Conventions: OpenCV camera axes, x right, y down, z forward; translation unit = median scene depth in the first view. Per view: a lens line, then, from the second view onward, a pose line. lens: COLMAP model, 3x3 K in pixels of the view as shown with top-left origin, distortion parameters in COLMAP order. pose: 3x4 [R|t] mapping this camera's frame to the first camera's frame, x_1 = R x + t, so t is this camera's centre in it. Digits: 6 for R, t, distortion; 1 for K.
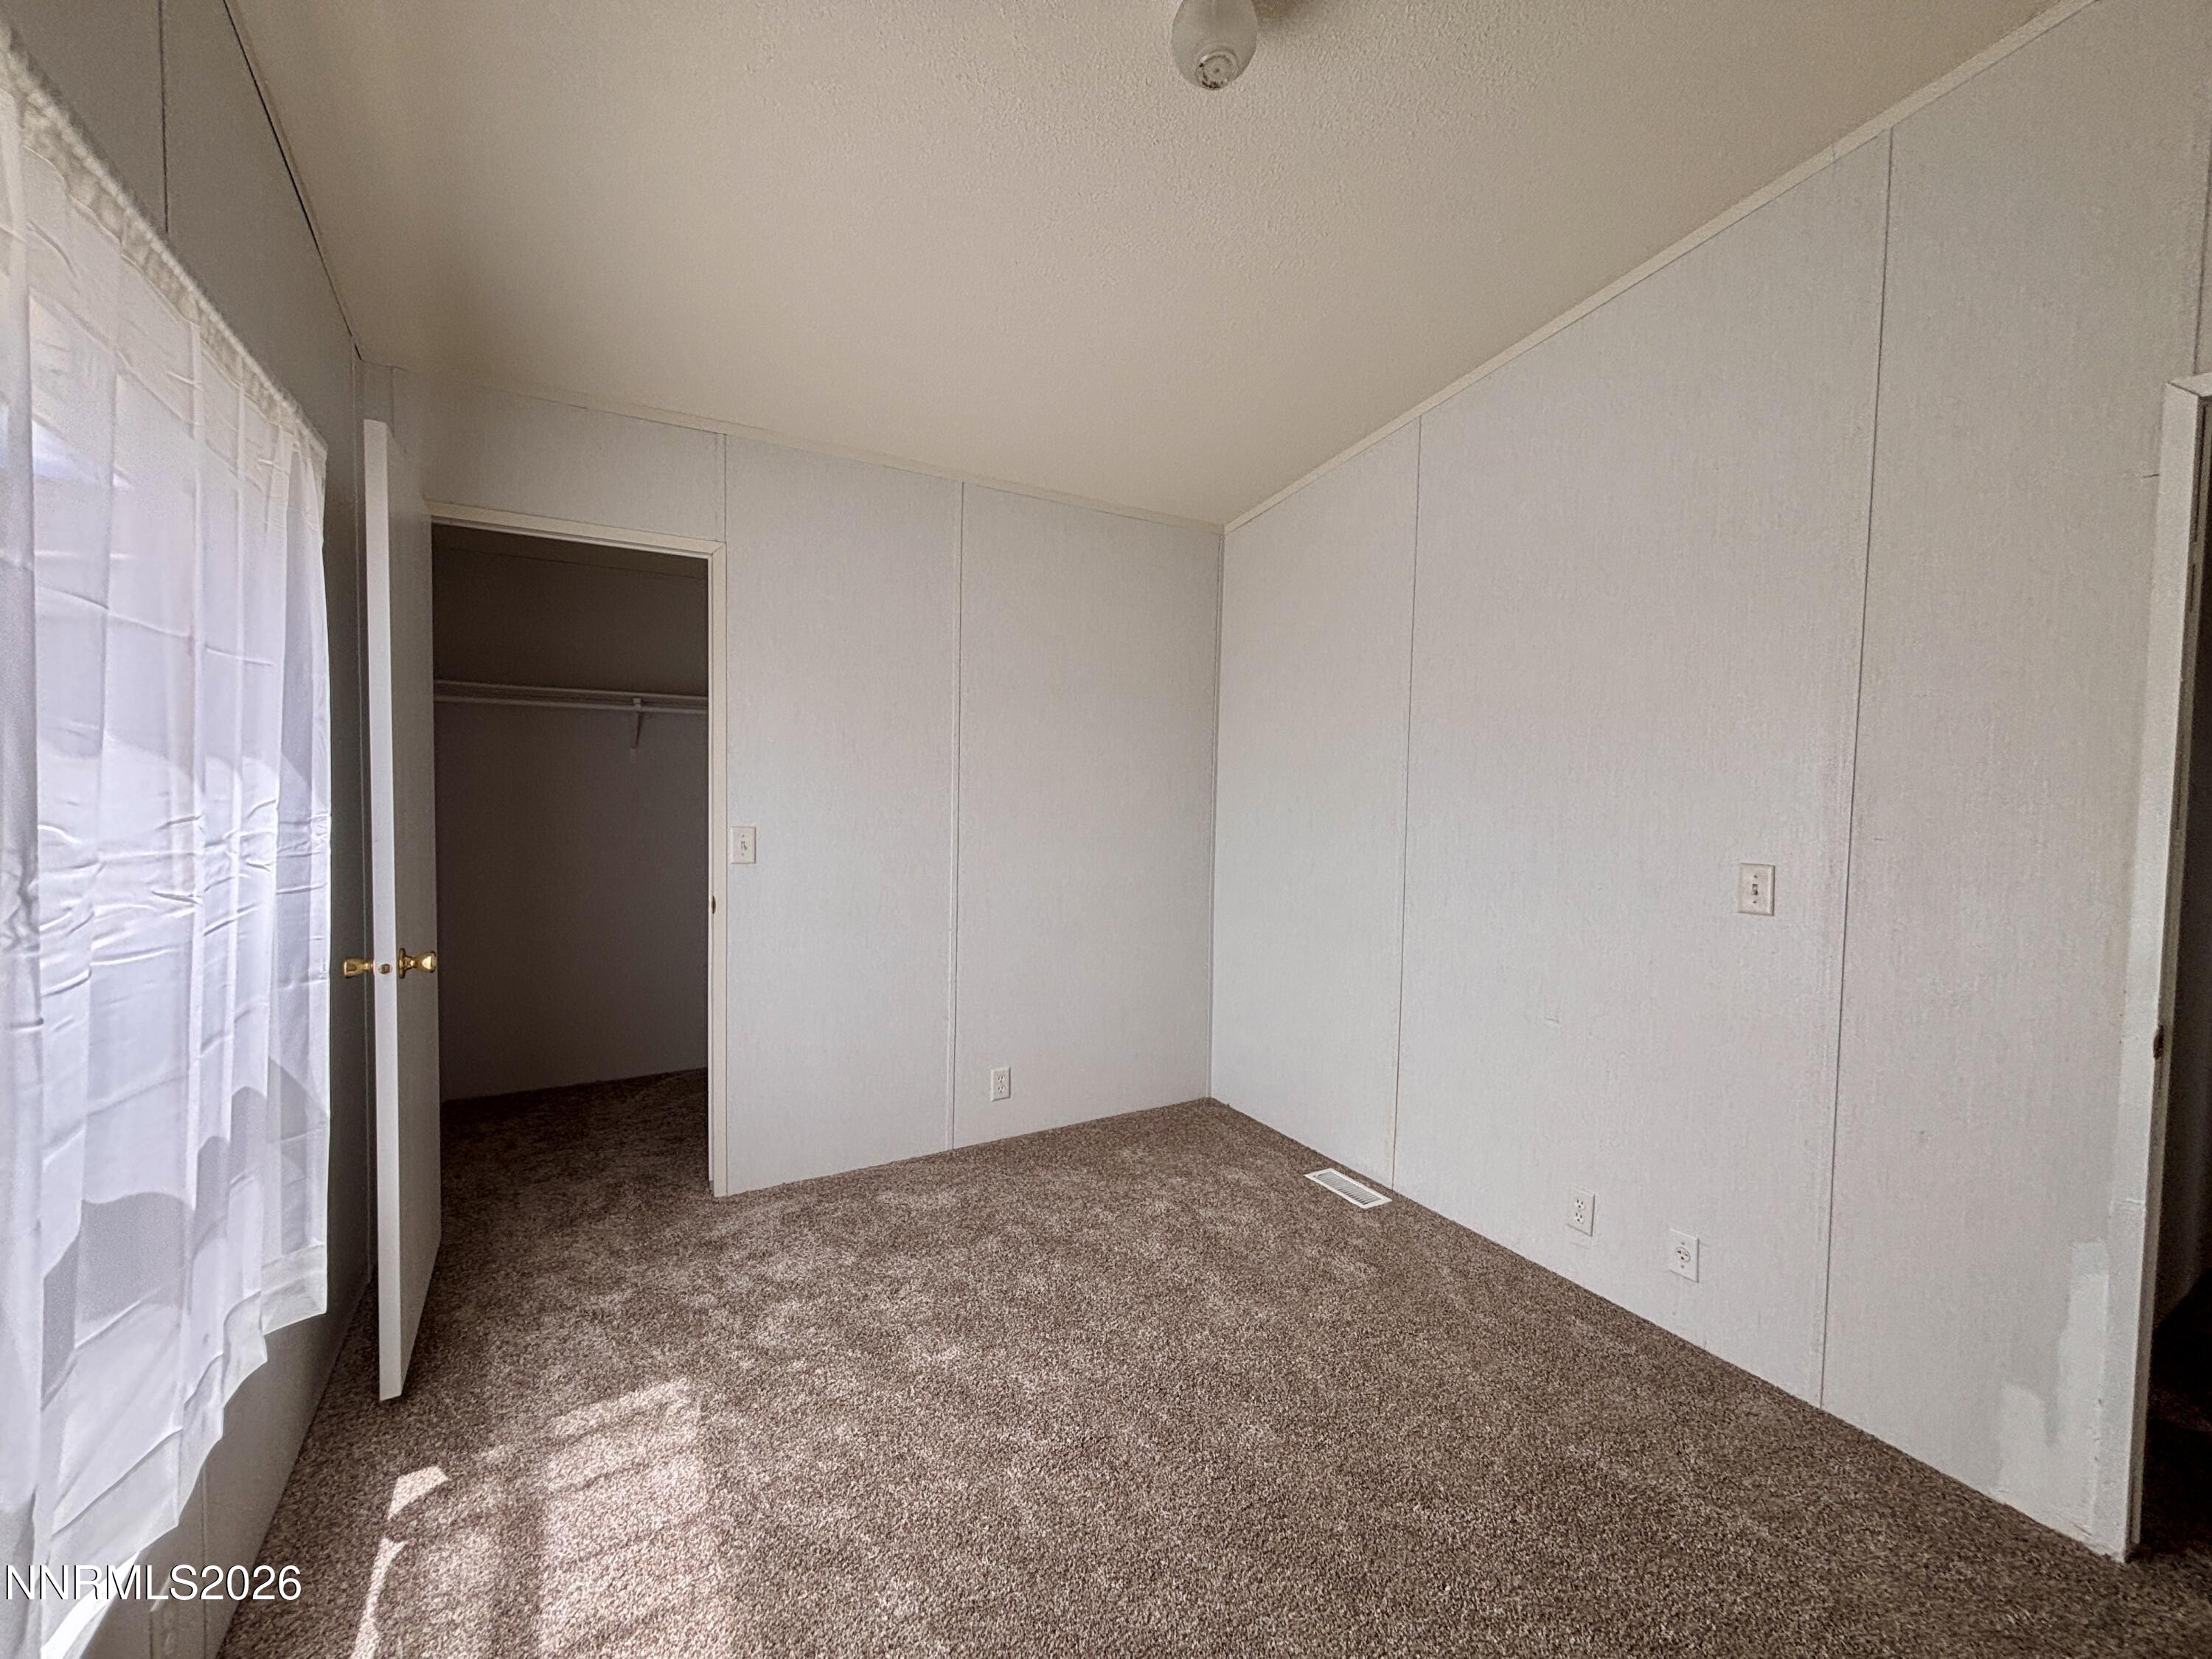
lens RADIAL K [[898.6, 0, 1106.6], [0, 898.6, 826.6], [0, 0, 1]] dist [-0.003603, 0.000417]
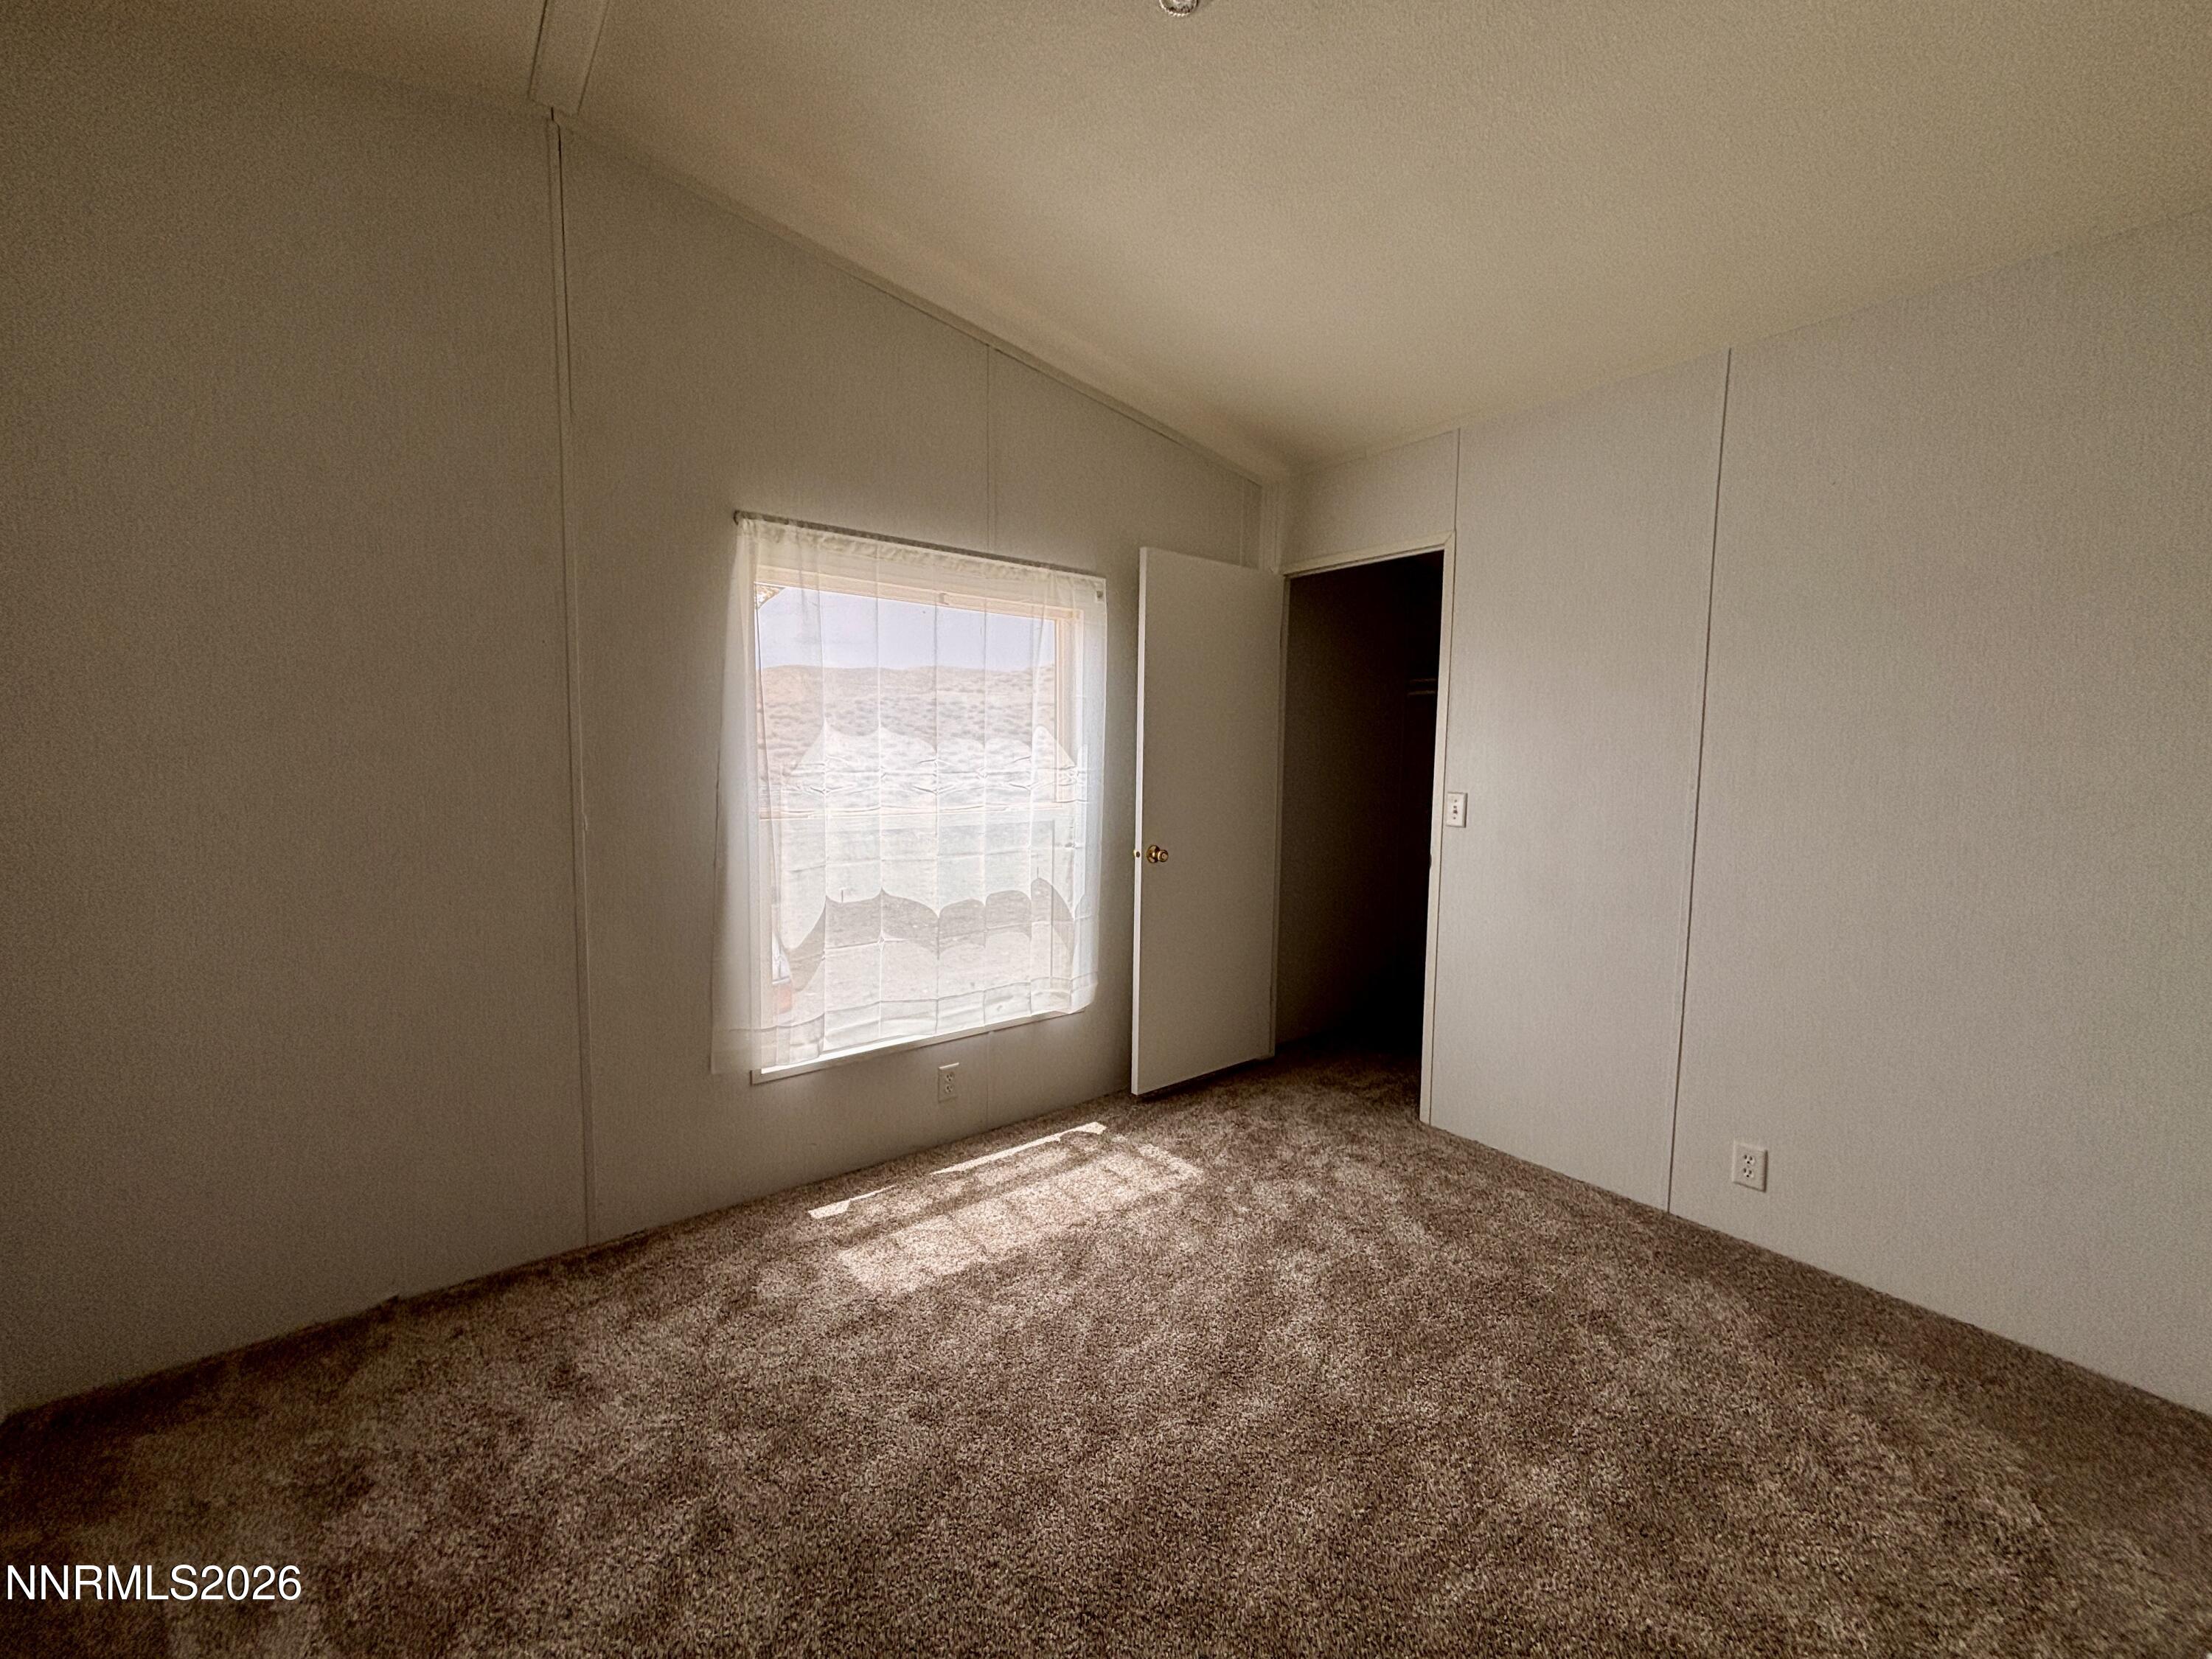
lens RADIAL K [[898.6, 0, 1105.9], [0, 898.6, 821.5], [0, 0, 1]] dist [-0.003603, 0.000417]
pose [[0.125986, 0.064294, -0.989946, 0.844588], [-0.056238, 0.996756, 0.057579, -0.005135], [0.990437, 0.048418, 0.129193, 0.618448]]
